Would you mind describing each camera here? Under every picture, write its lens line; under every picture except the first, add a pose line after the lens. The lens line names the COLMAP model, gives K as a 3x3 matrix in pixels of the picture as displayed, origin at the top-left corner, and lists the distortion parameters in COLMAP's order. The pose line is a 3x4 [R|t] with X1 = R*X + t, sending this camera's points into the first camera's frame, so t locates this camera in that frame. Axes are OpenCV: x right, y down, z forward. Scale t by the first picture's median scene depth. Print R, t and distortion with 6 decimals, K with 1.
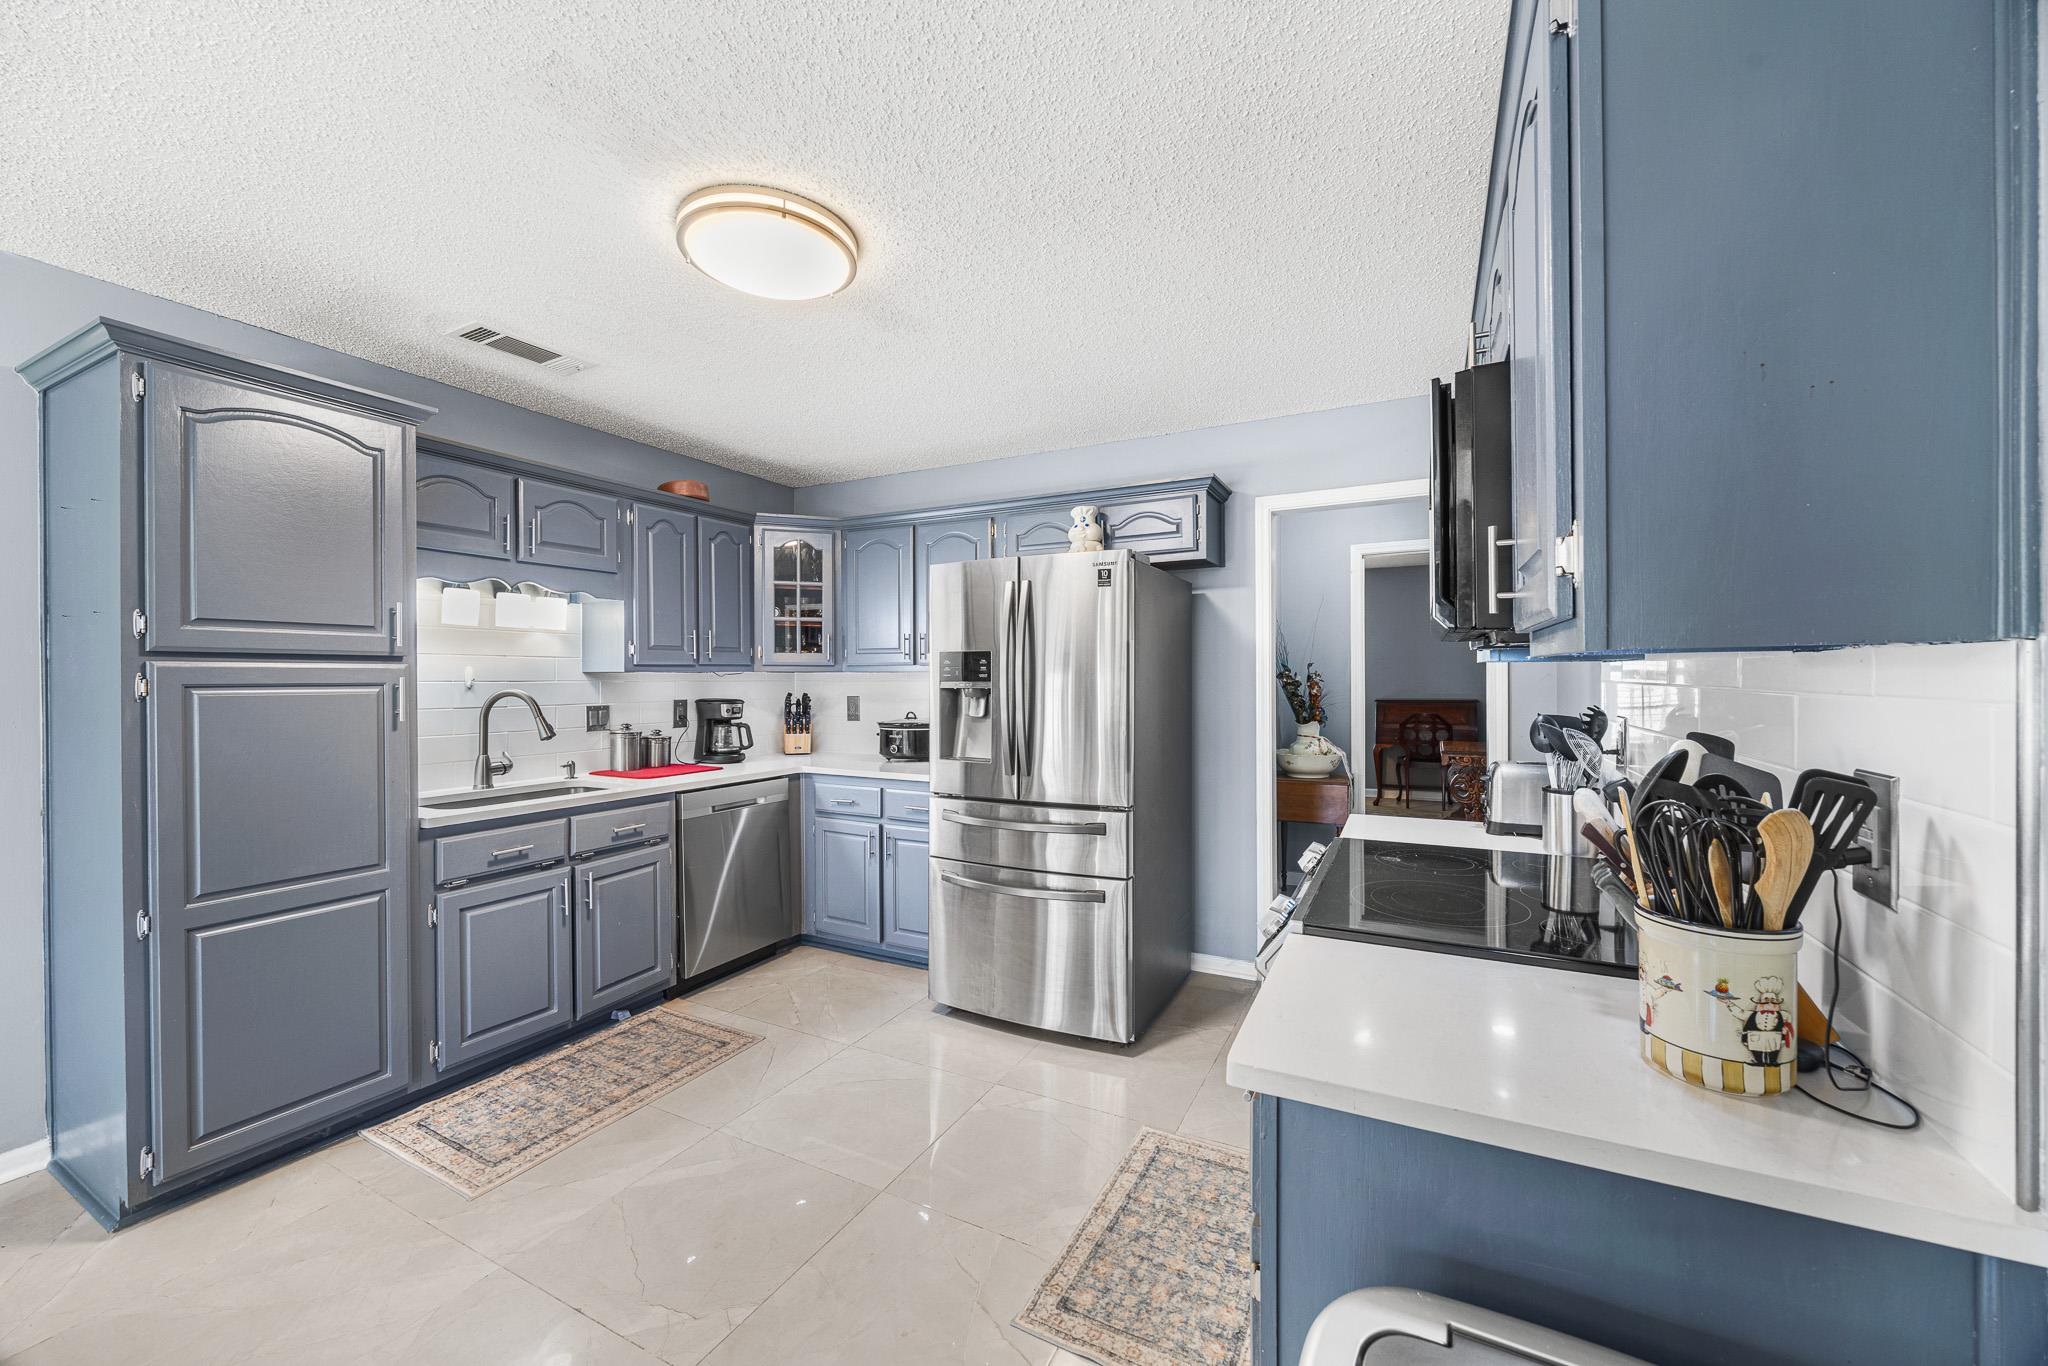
lens RADIAL K [[784.4, 0, 1024.0], [0, 784.4, 683.0], [0, 0, 1]] dist [-0.000618, 0.000292]
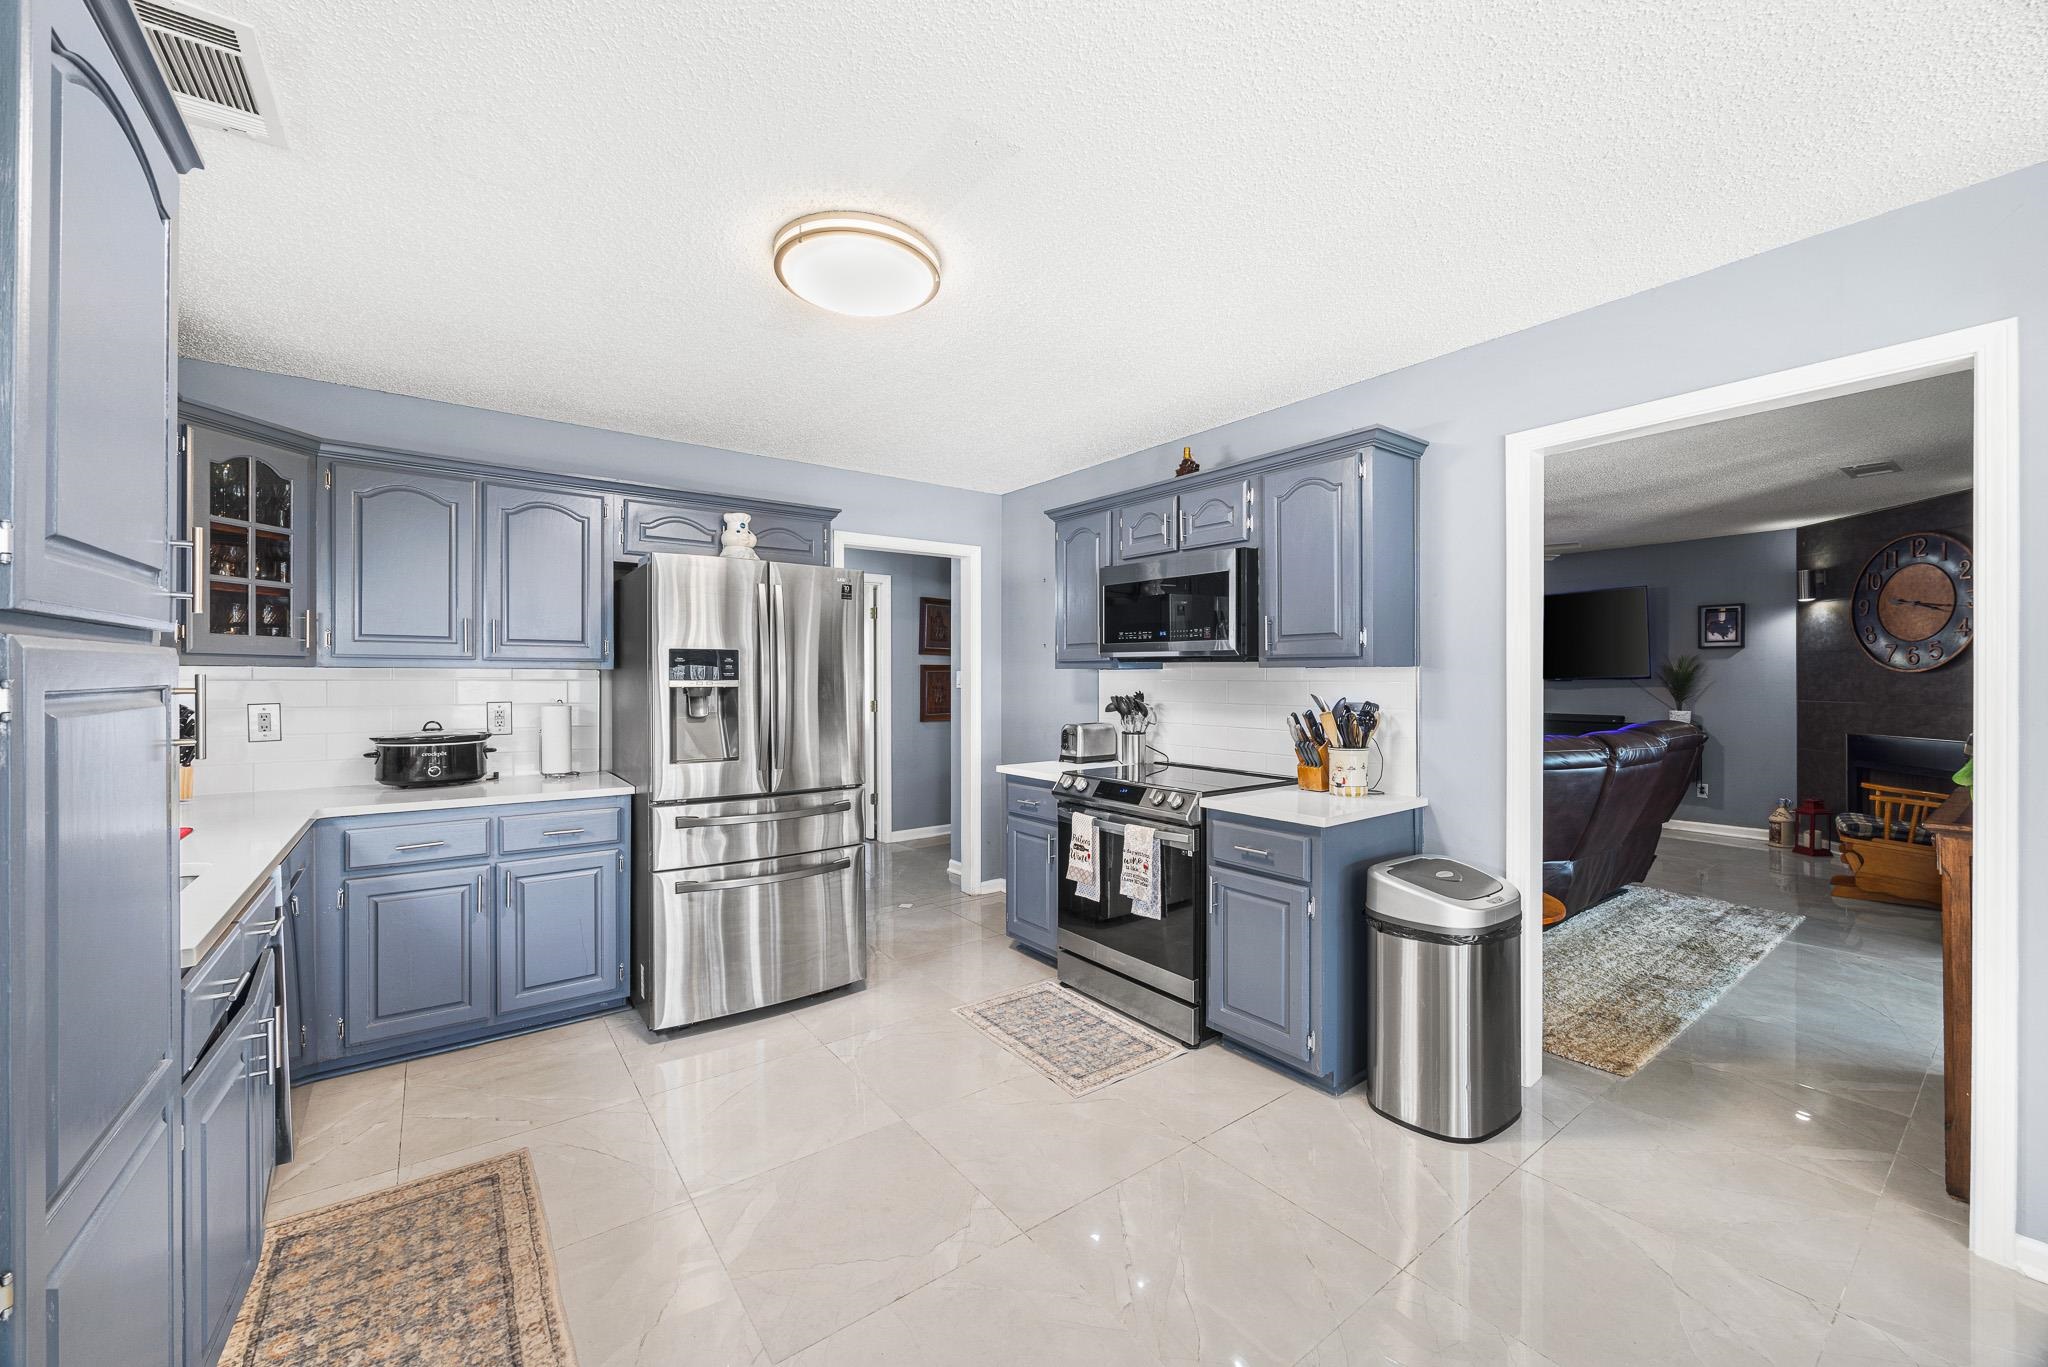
lens RADIAL K [[784.4, 0, 1024.0], [0, 784.4, 683.5], [0, 0, 1]] dist [-0.000618, 0.000292]
pose [[0.438657, -0.002190, 0.898652, -0.810928], [0.003004, 0.999995, 0.000971, 0.002477], [-0.898650, 0.002274, 0.438661, 0.234964]]
